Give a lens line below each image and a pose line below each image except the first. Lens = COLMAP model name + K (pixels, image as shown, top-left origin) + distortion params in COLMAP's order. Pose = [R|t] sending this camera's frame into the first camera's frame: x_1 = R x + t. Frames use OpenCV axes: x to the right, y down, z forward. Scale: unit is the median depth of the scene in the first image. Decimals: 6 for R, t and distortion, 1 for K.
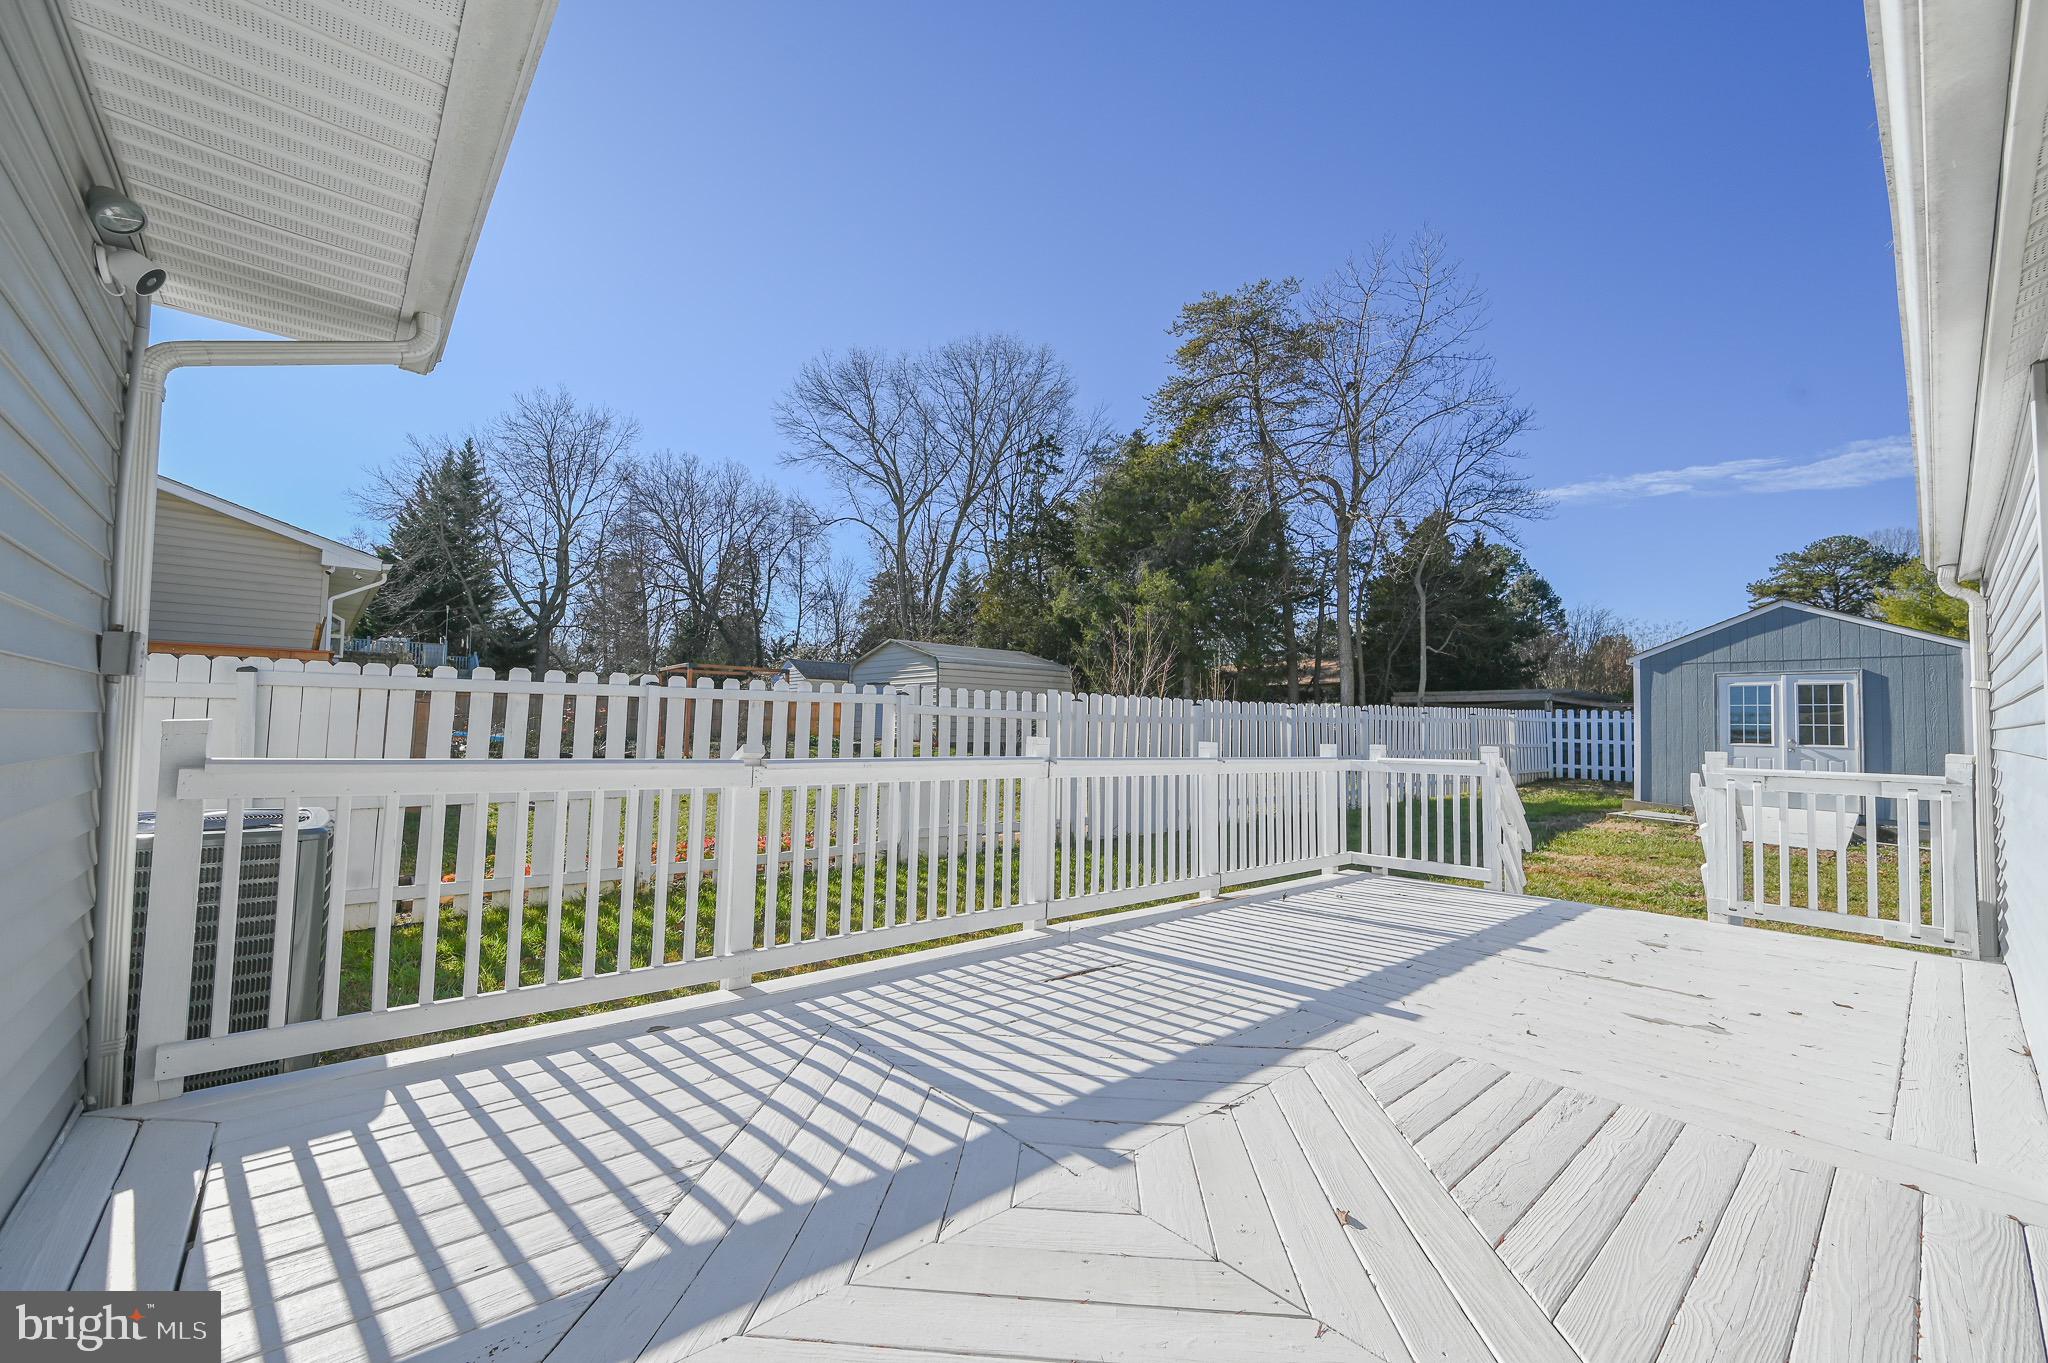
lens RADIAL K [[804.4, 0, 1029.0], [0, 804.4, 677.5], [0, 0, 1]] dist [-0.000827, 0.000343]
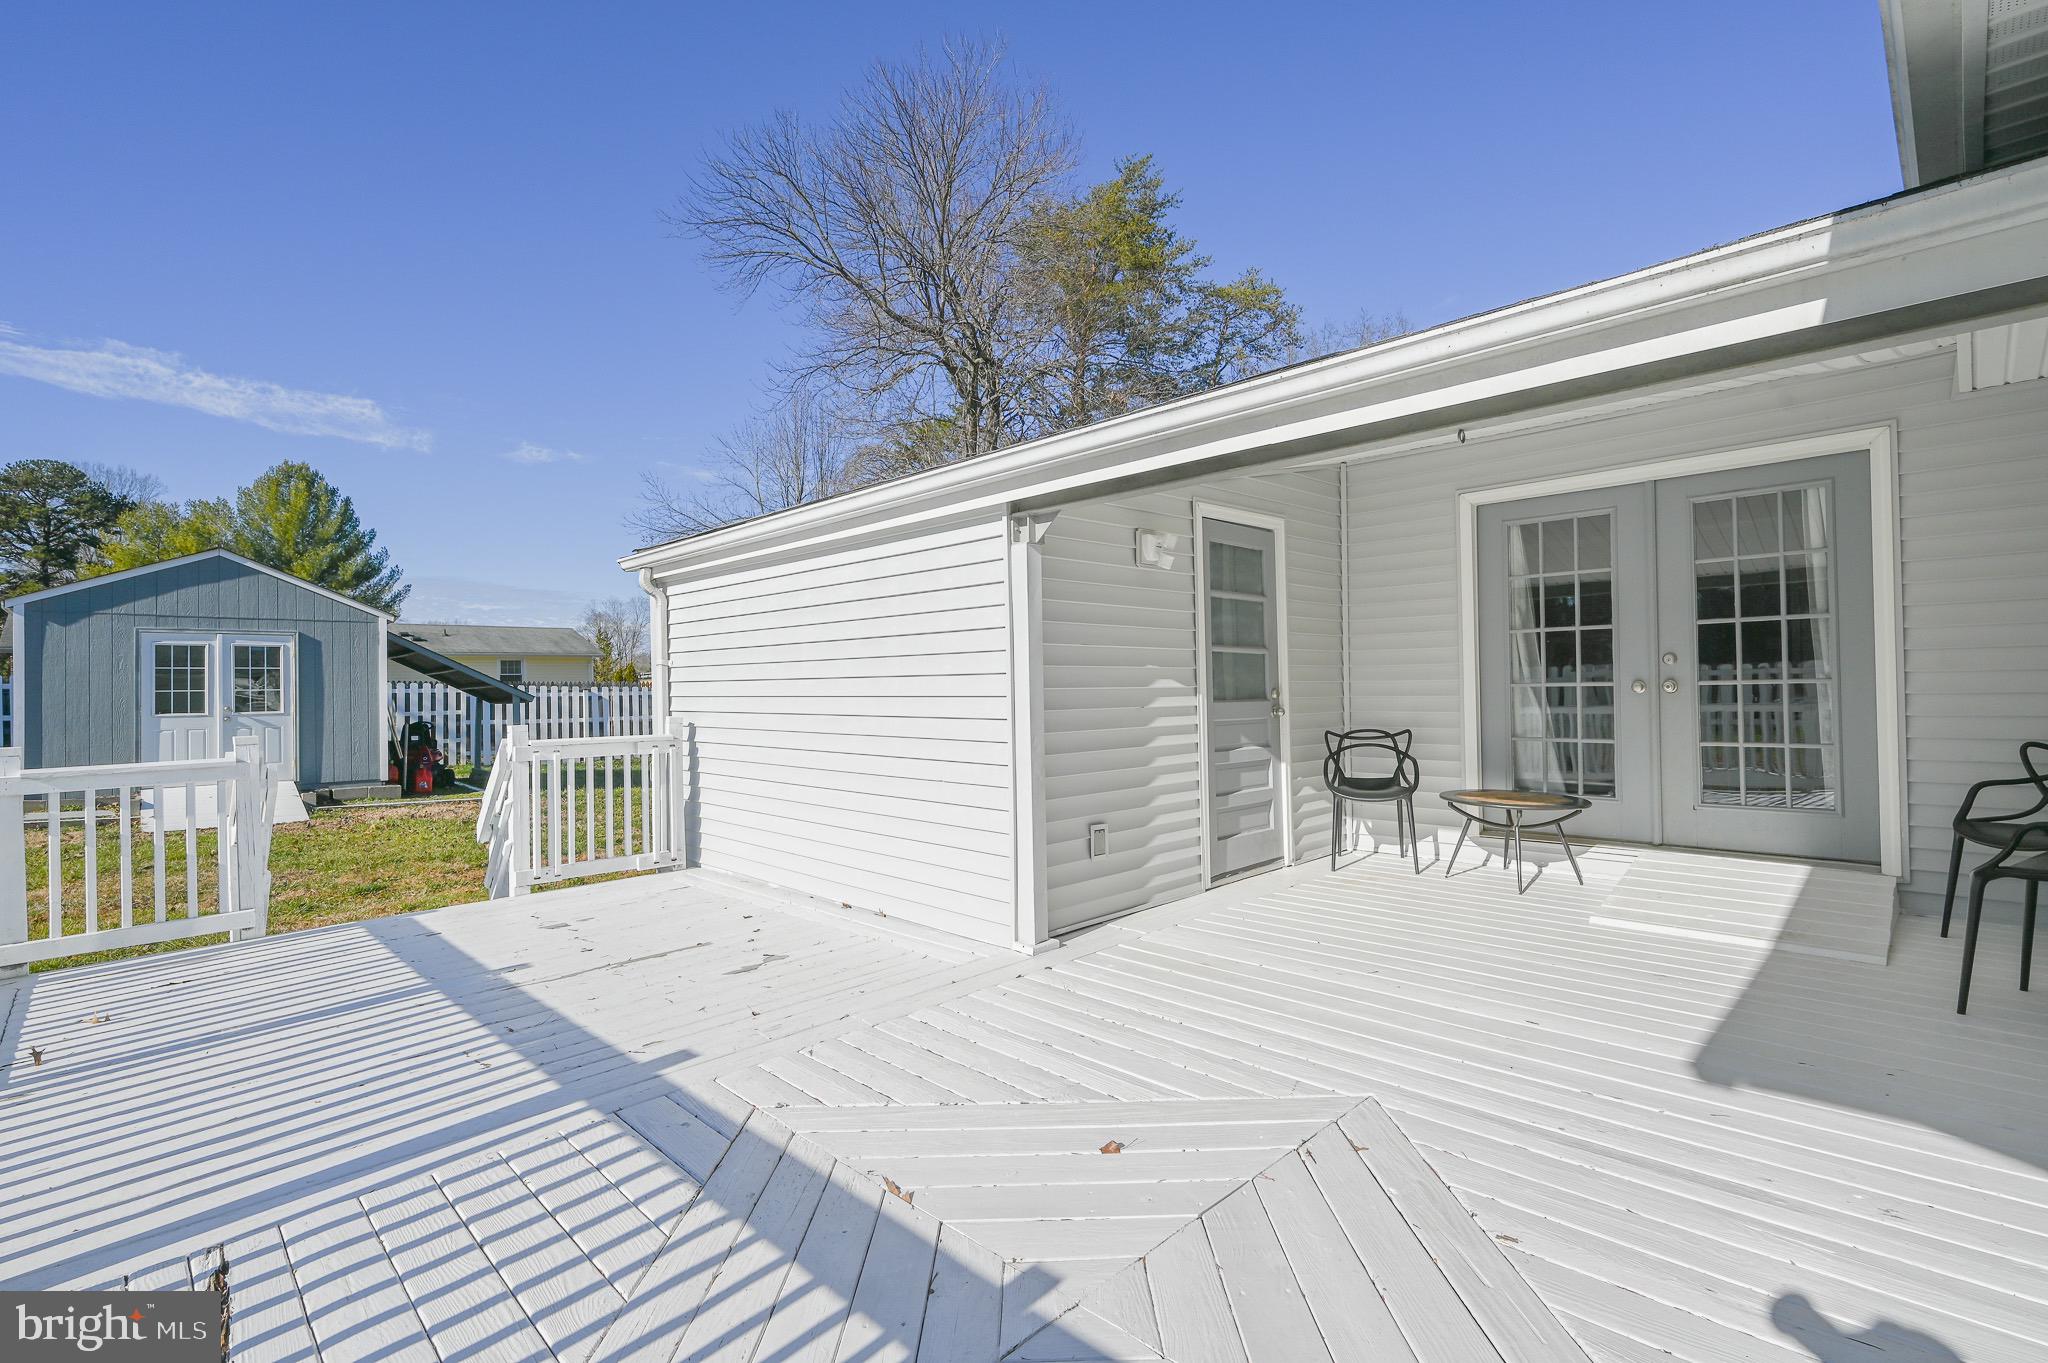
lens RADIAL K [[922.6, 0, 1034.5], [0, 922.6, 689.2], [0, 0, 1]] dist [-0.007285, 0.000789]
pose [[-0.055096, -0.020053, 0.998280, -0.109325], [-0.045017, 0.998832, 0.017580, -0.000591], [-0.997466, -0.043971, -0.055935, 0.146851]]
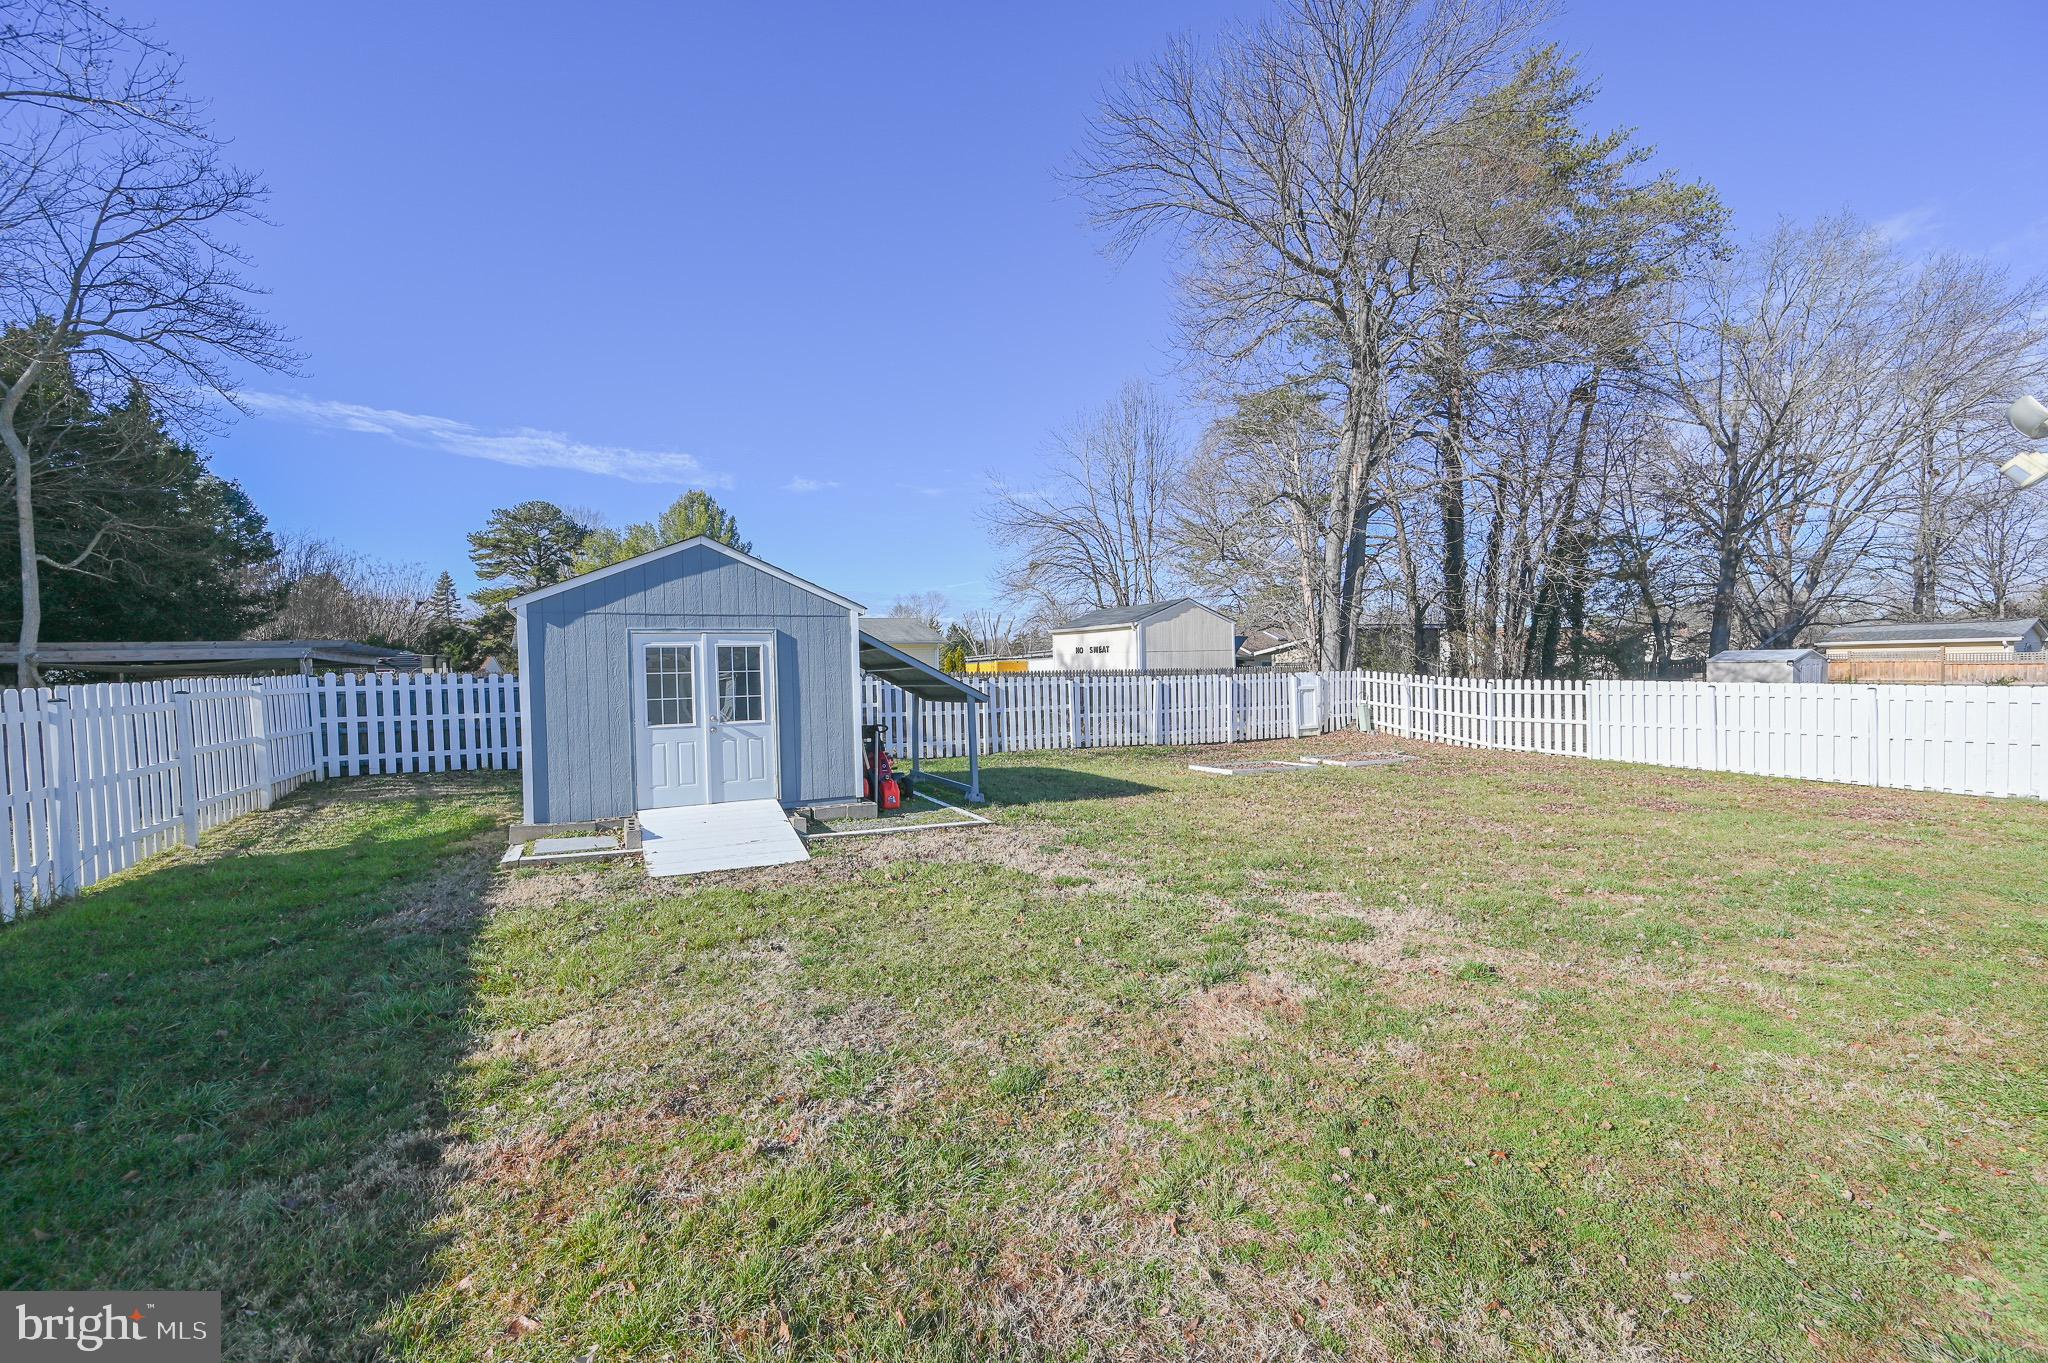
lens RADIAL K [[804.4, 0, 1017.3], [0, 804.4, 696.3], [0, 0, 1]] dist [-0.000827, 0.000343]
pose [[0.218025, -0.057914, 0.974223, 0.222677], [-0.030937, 0.997326, 0.066211, -0.003114], [-0.975453, -0.044576, 0.215650, 0.489219]]
